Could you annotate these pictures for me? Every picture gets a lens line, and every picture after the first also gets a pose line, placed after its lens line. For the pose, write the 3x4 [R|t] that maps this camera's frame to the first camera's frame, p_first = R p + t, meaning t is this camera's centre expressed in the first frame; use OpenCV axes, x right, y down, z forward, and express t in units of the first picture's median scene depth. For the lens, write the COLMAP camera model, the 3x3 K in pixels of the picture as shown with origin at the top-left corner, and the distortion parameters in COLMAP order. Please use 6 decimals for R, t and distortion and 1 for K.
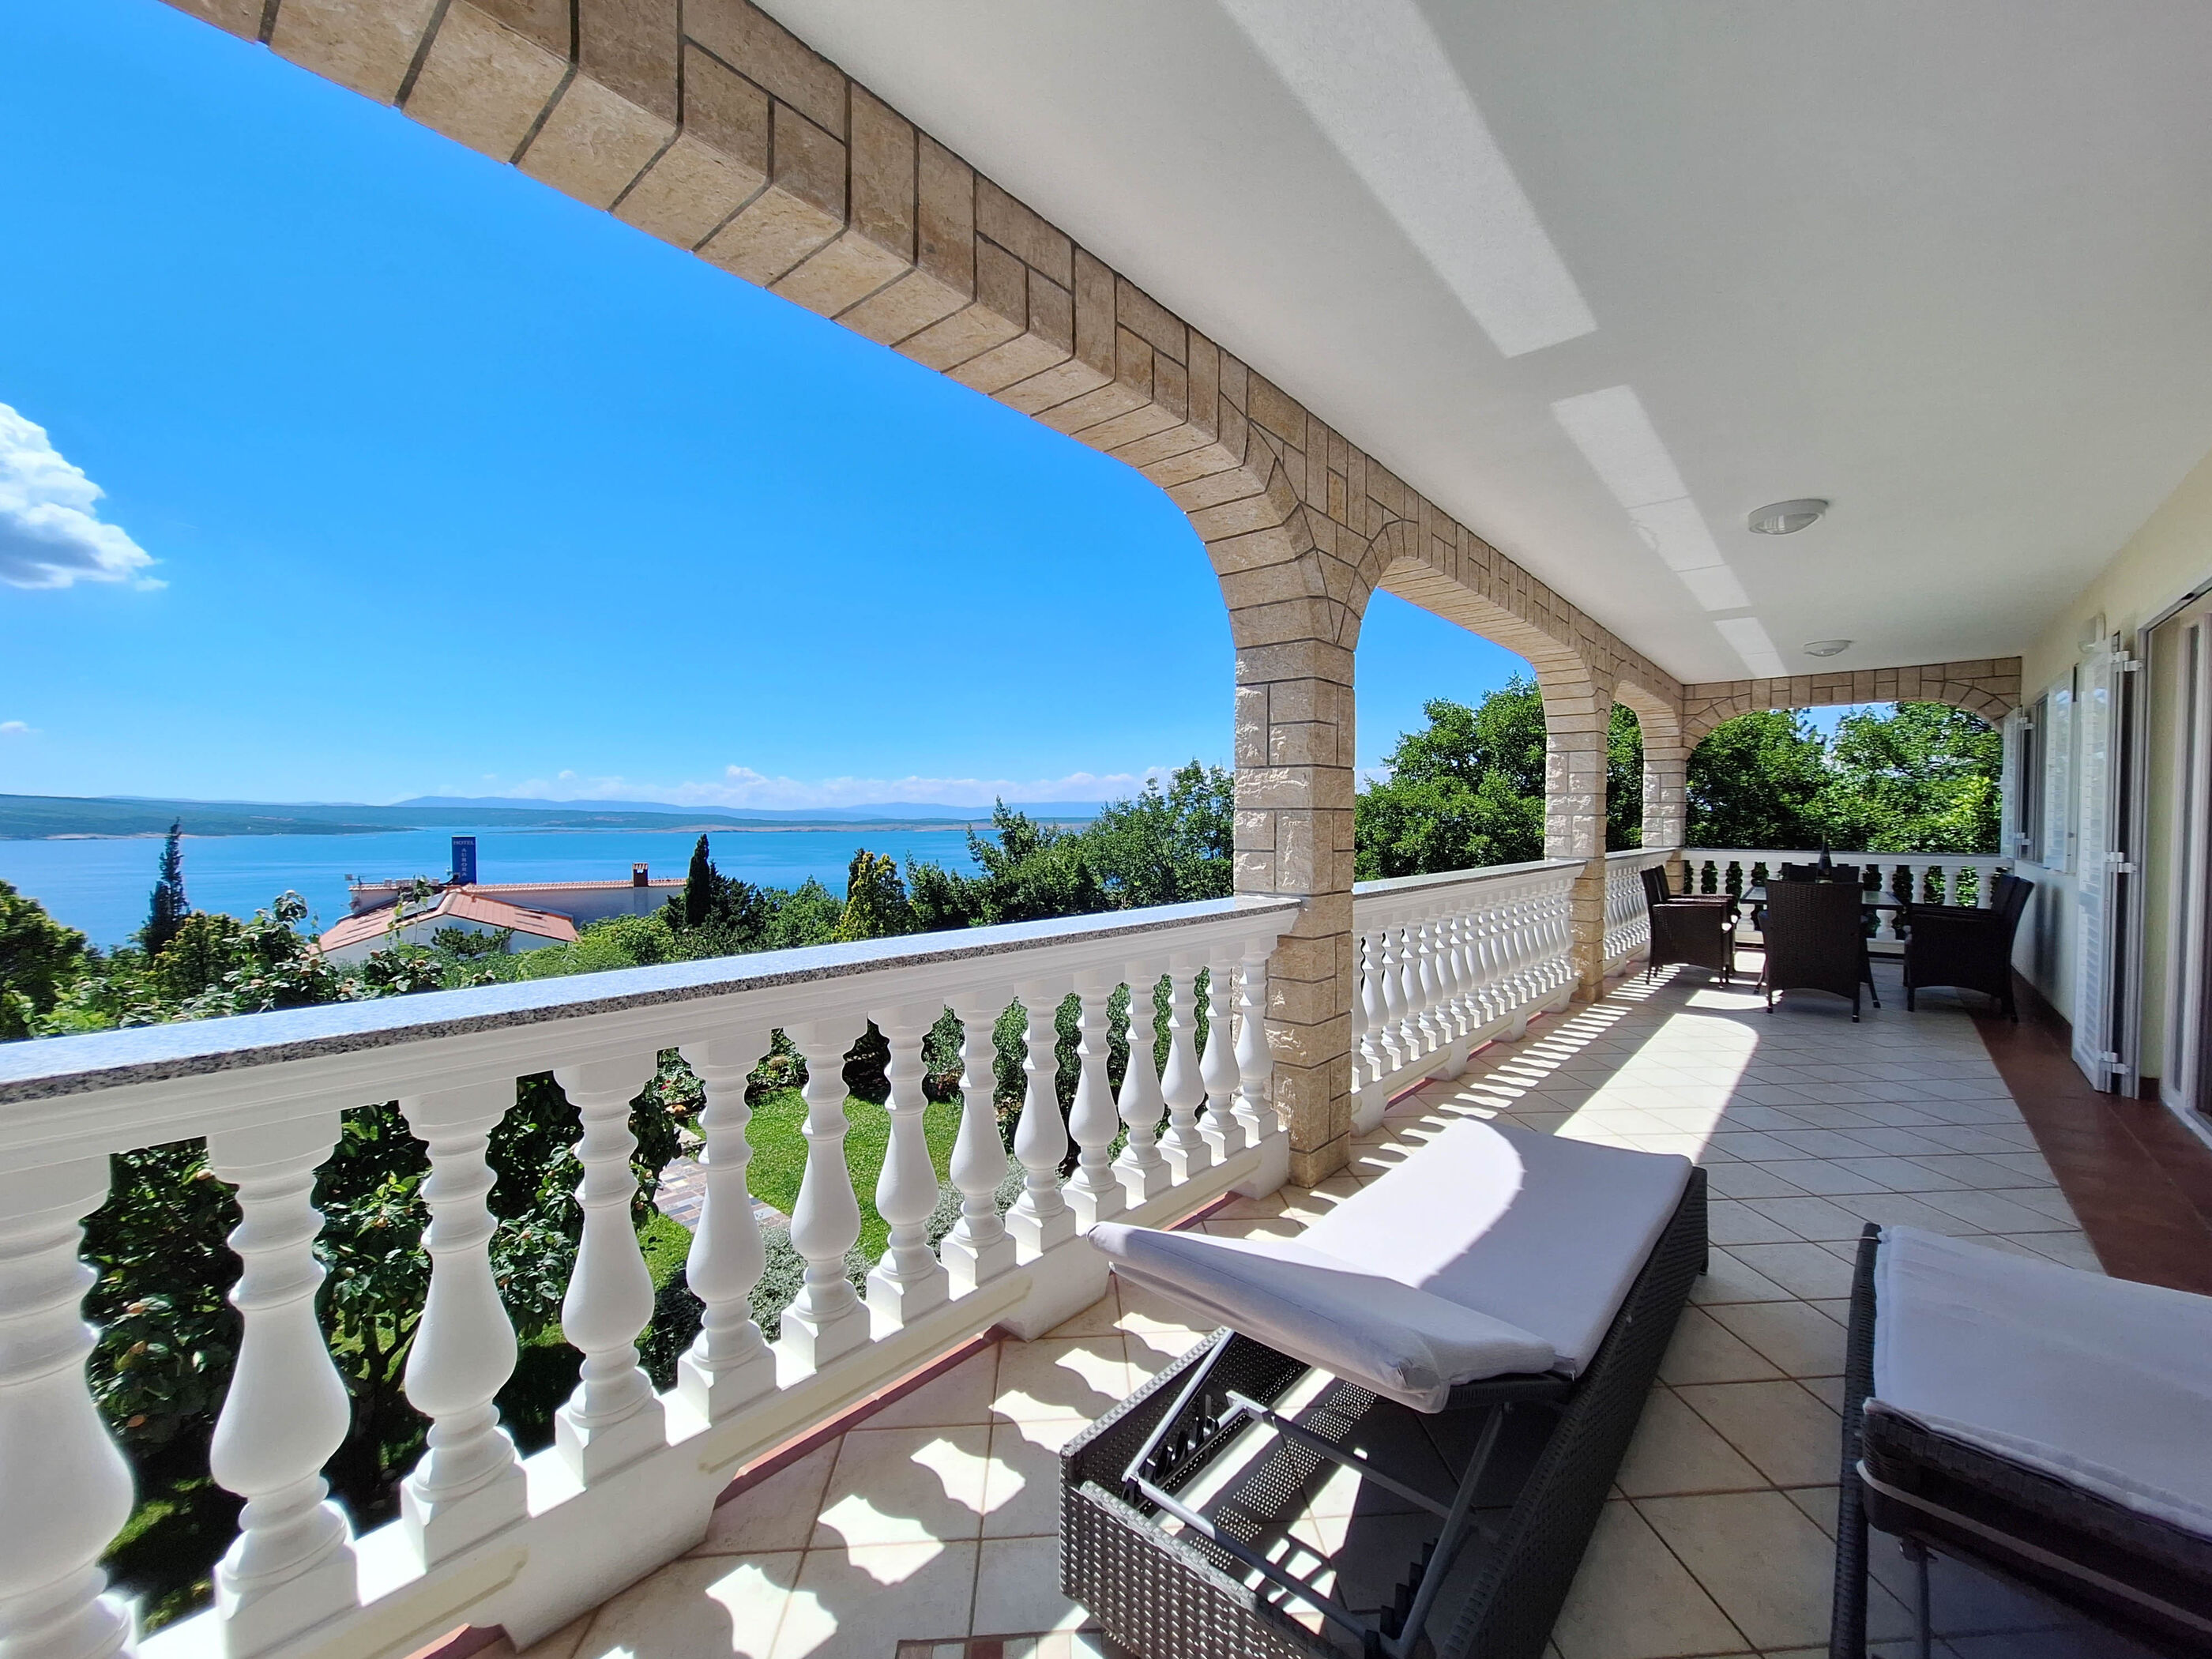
lens RADIAL K [[879.4, 0, 1130.9], [0, 879.4, 834.9], [0, 0, 1]] dist [0.001281, 0.007593]
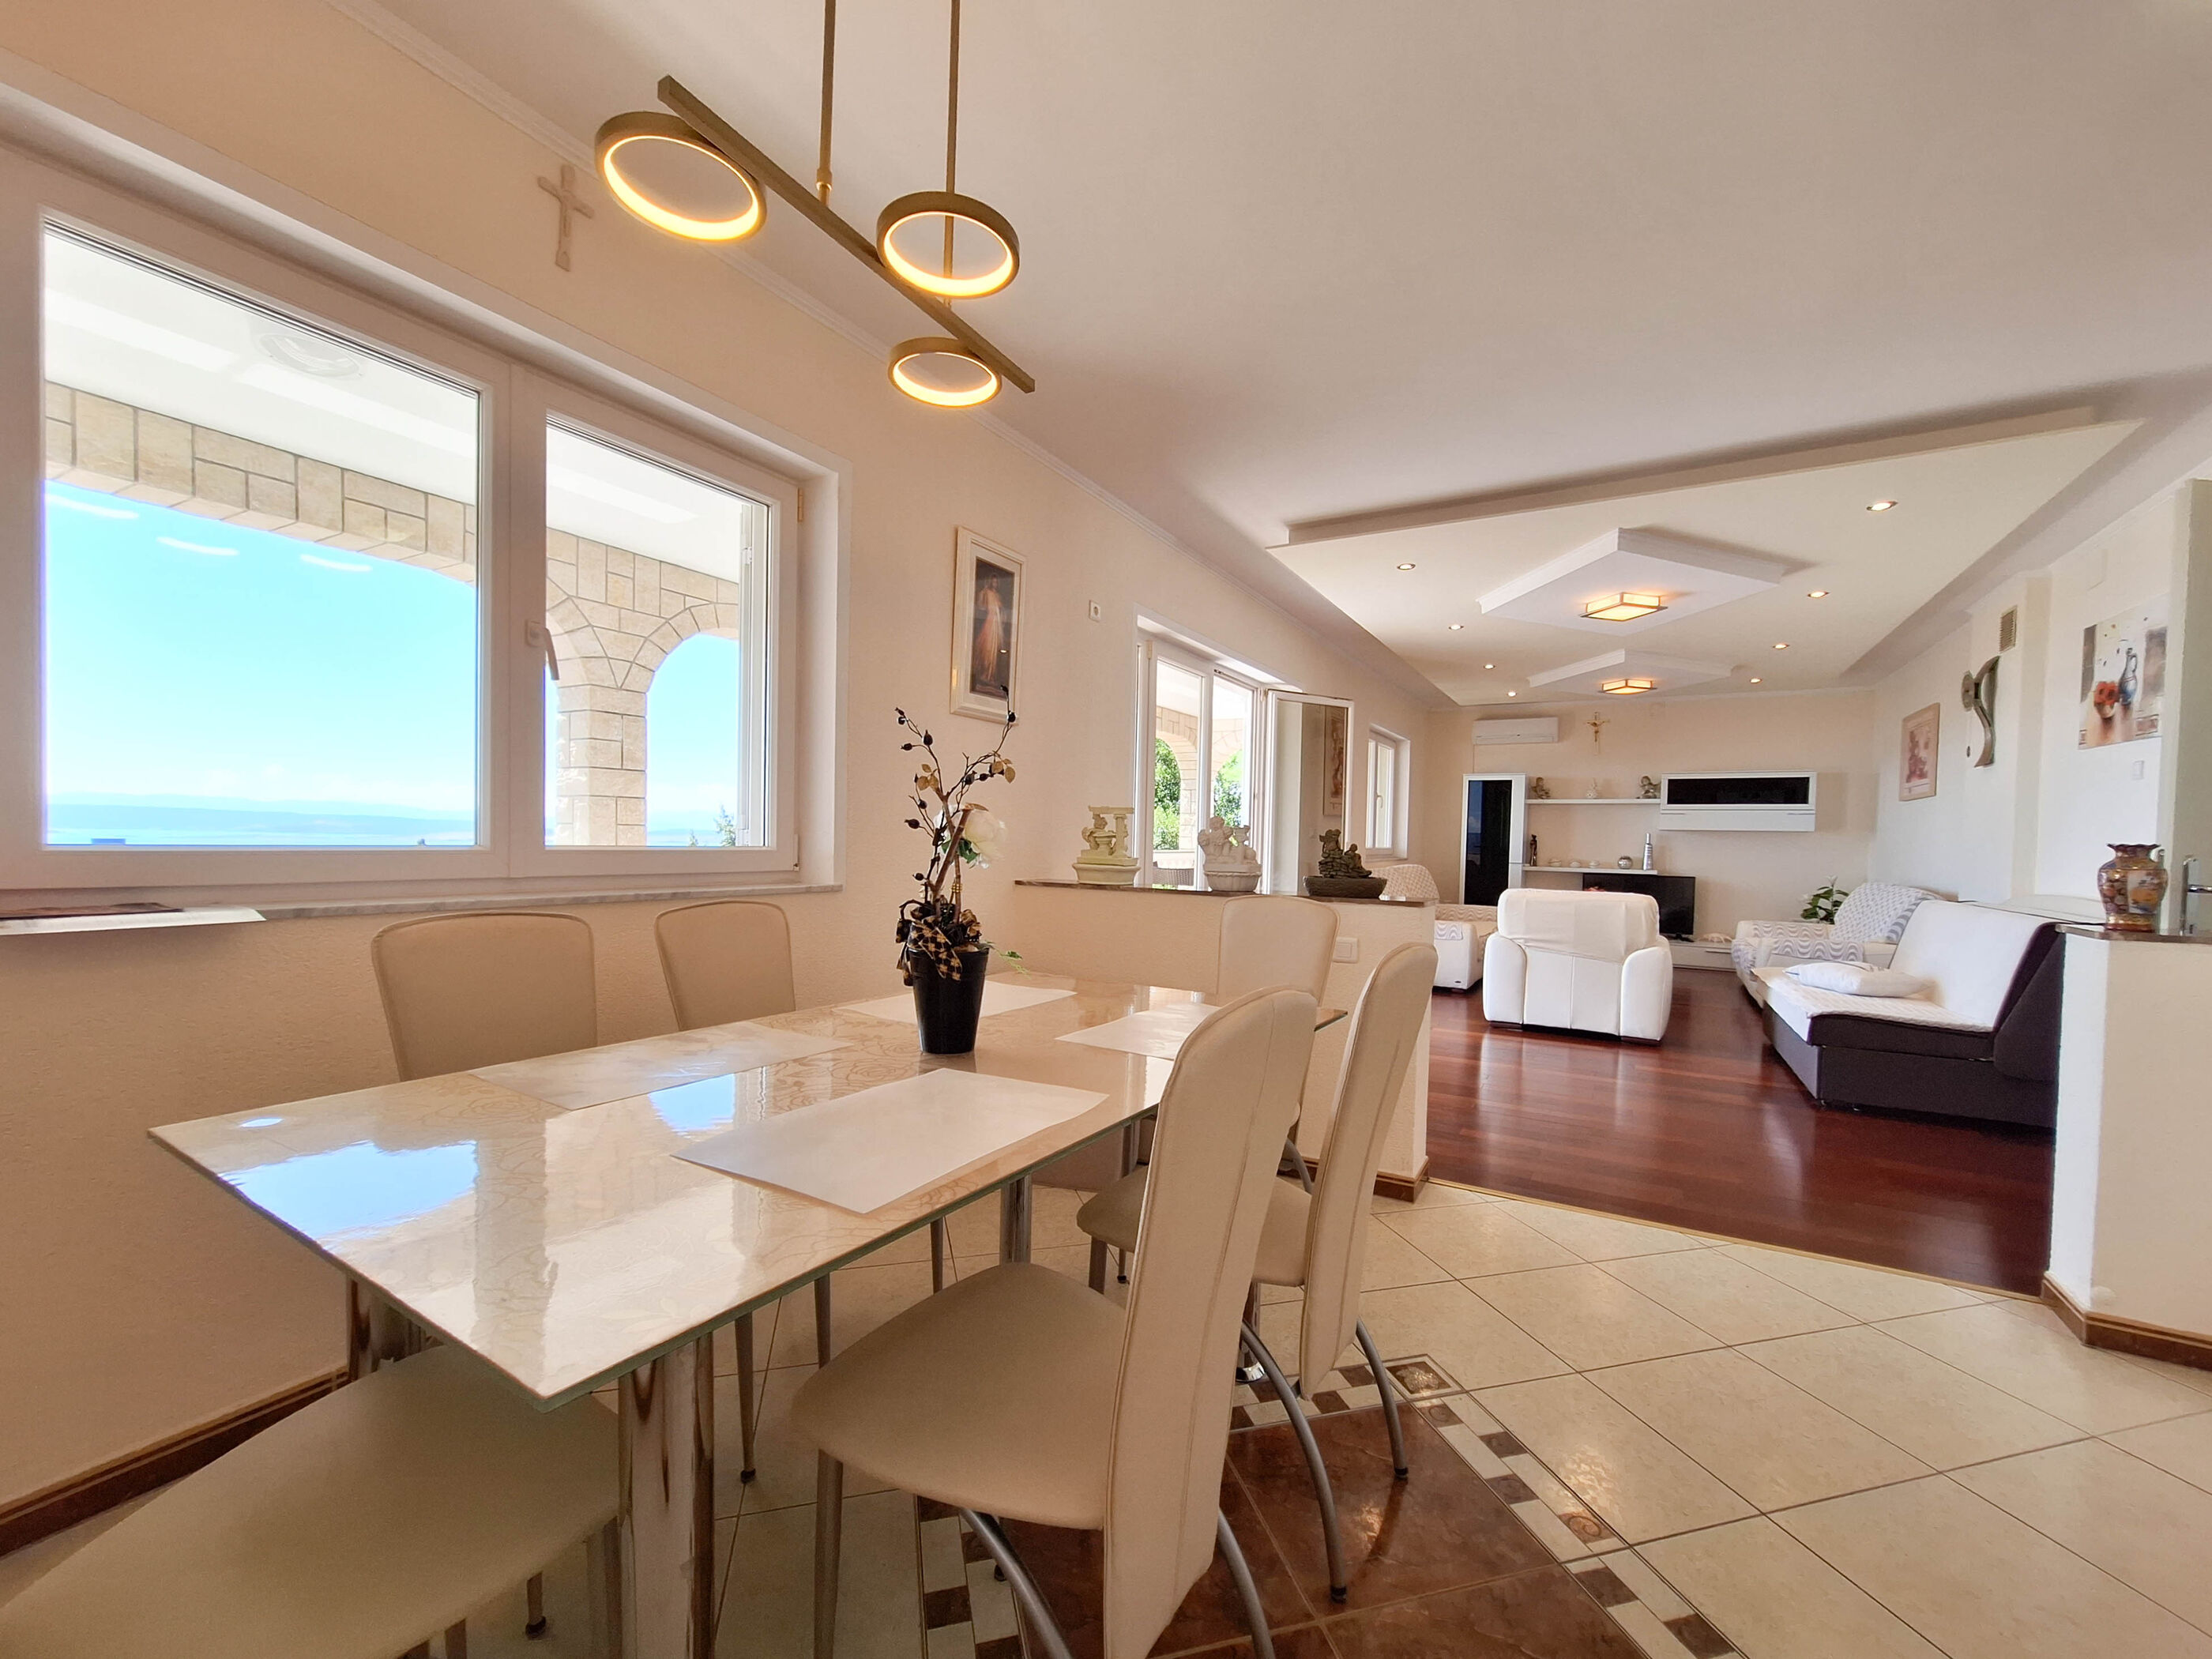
lens RADIAL K [[896.6, 0, 1113.3], [0, 896.6, 868.0], [0, 0, 1]] dist [-0.008464, 0.000732]
pose [[0.985702, 0.013956, 0.167916, 0.449012], [-0.017336, 0.999675, 0.018678, 0.021704], [-0.167601, -0.021322, 0.985624, -0.355750]]
